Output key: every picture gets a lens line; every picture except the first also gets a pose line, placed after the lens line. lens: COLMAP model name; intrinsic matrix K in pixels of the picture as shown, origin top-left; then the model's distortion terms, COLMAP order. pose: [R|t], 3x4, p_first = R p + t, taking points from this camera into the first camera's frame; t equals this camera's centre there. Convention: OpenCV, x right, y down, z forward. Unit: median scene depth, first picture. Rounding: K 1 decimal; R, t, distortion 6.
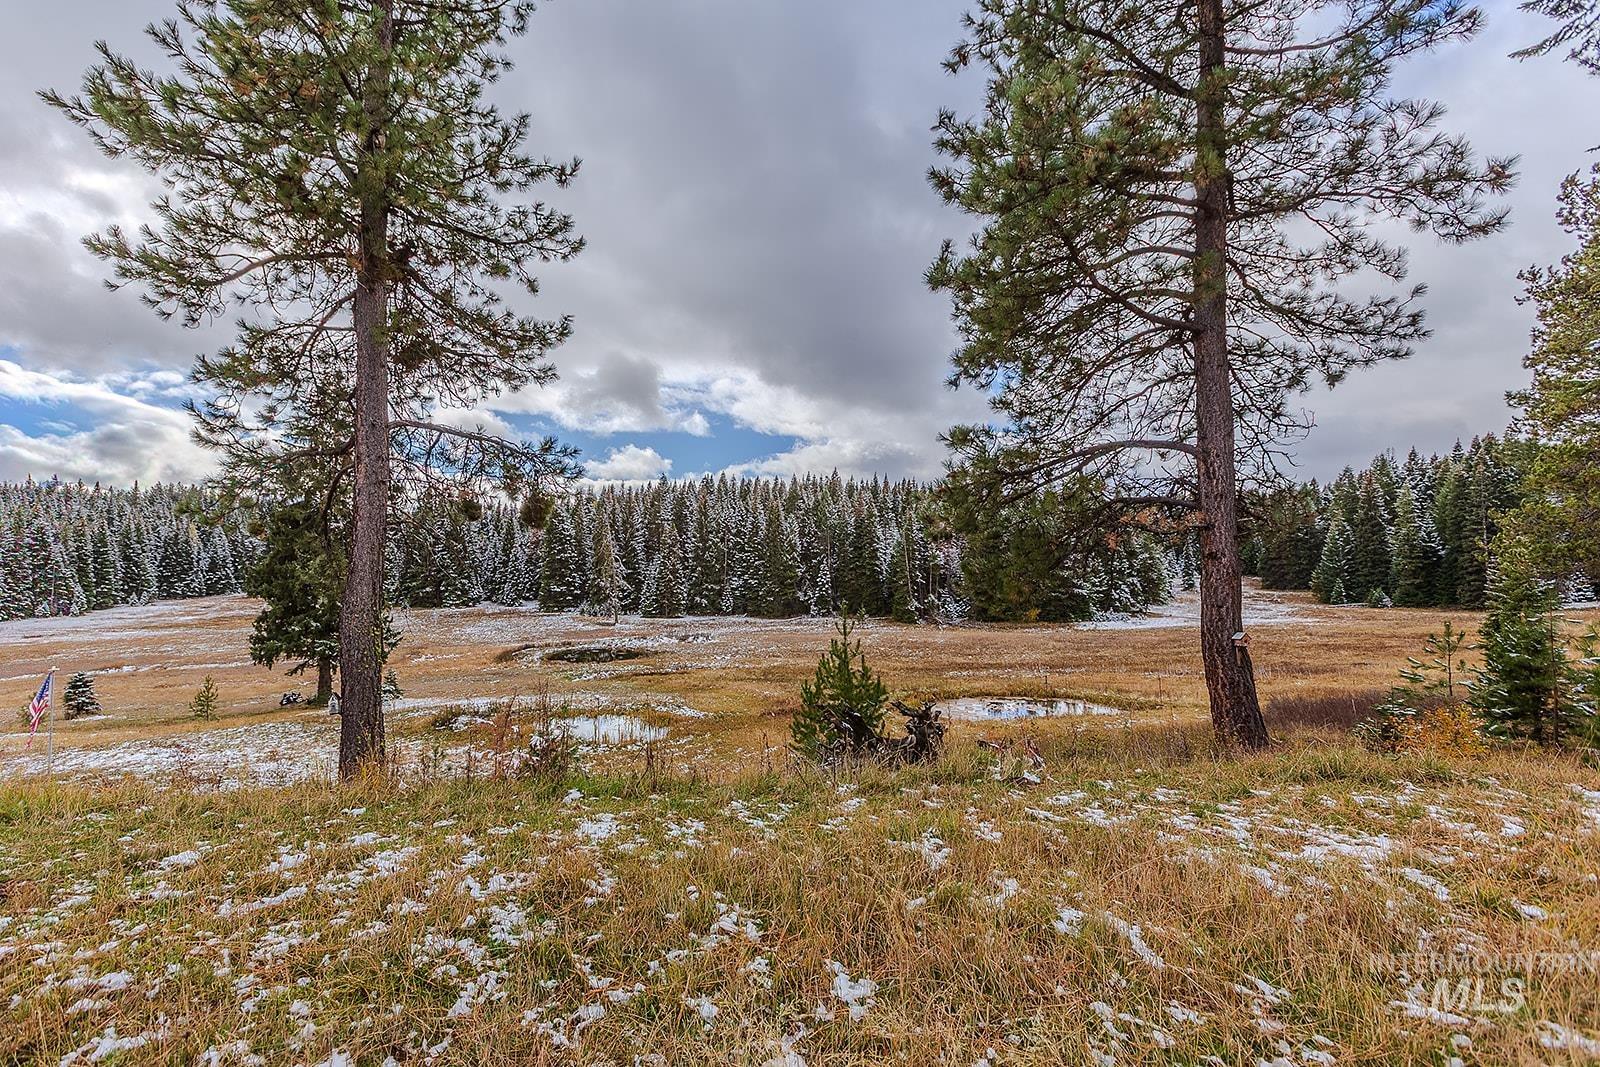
lens RADIAL K [[765.1, 0, 742.3], [0, 765.1, 527.2], [0, 0, 1]] dist [0.001891, 0.002807]
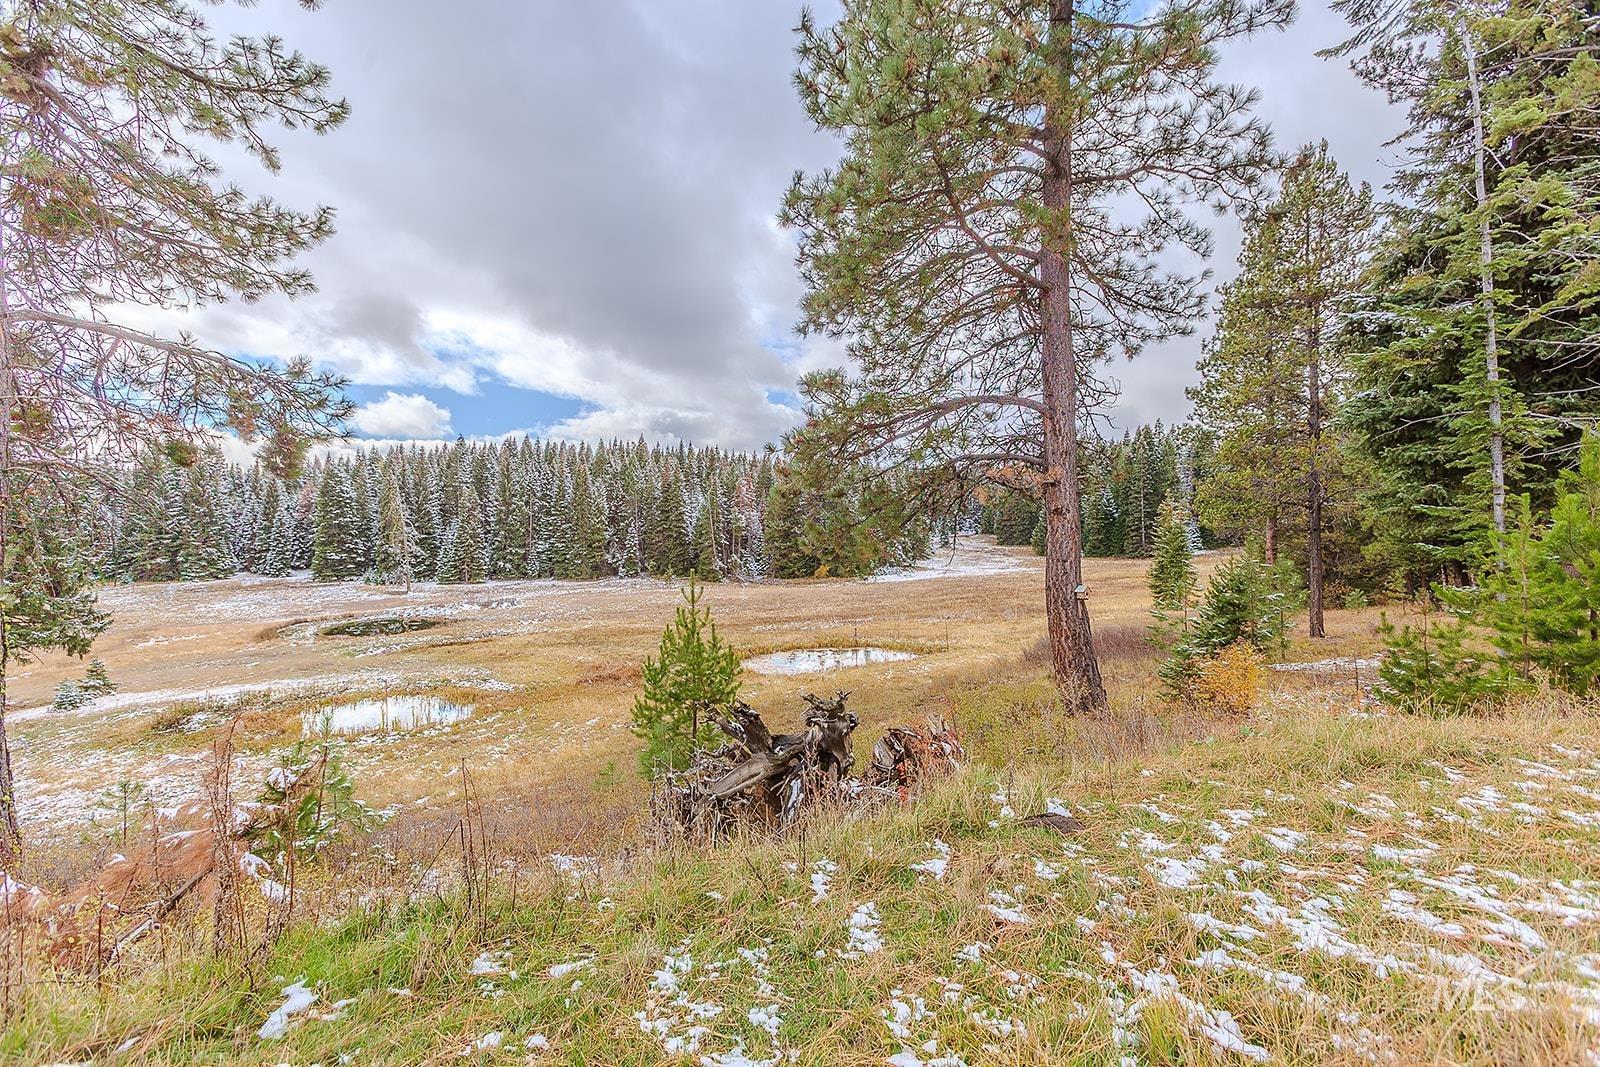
lens RADIAL K [[715.1, 0, 792.8], [0, 715.1, 533.1], [0, 0, 1]] dist [-0.009297, 0.009235]
pose [[0.945364, -0.009716, 0.325873, -0.012876], [-0.008531, 0.998476, 0.054518, 0.007152], [-0.325906, -0.054319, 0.943840, 0.091001]]
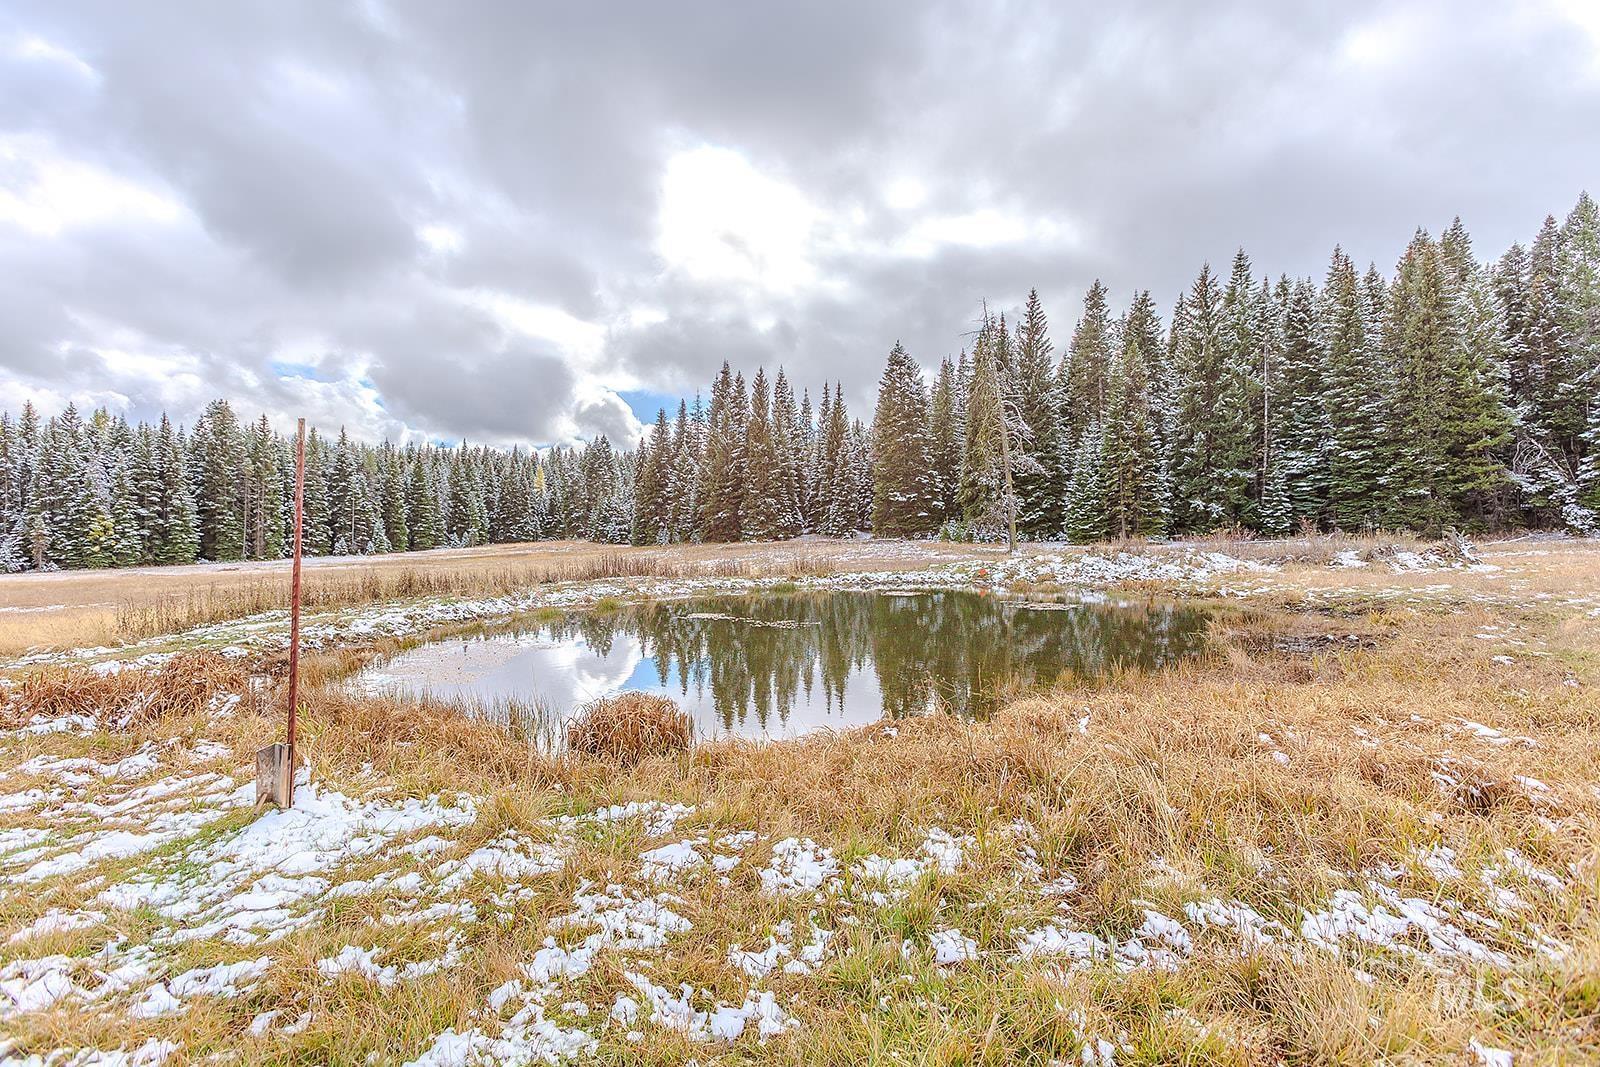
lens RADIAL K [[715.1, 0, 789.7], [0, 715.1, 535.0], [0, 0, 1]] dist [-0.009297, 0.009235]
pose [[0.892489, -0.019117, -0.450663, -0.333294], [0.039803, 0.998542, 0.036467, 0.346839], [0.449309, -0.050484, 0.891949, 2.054858]]
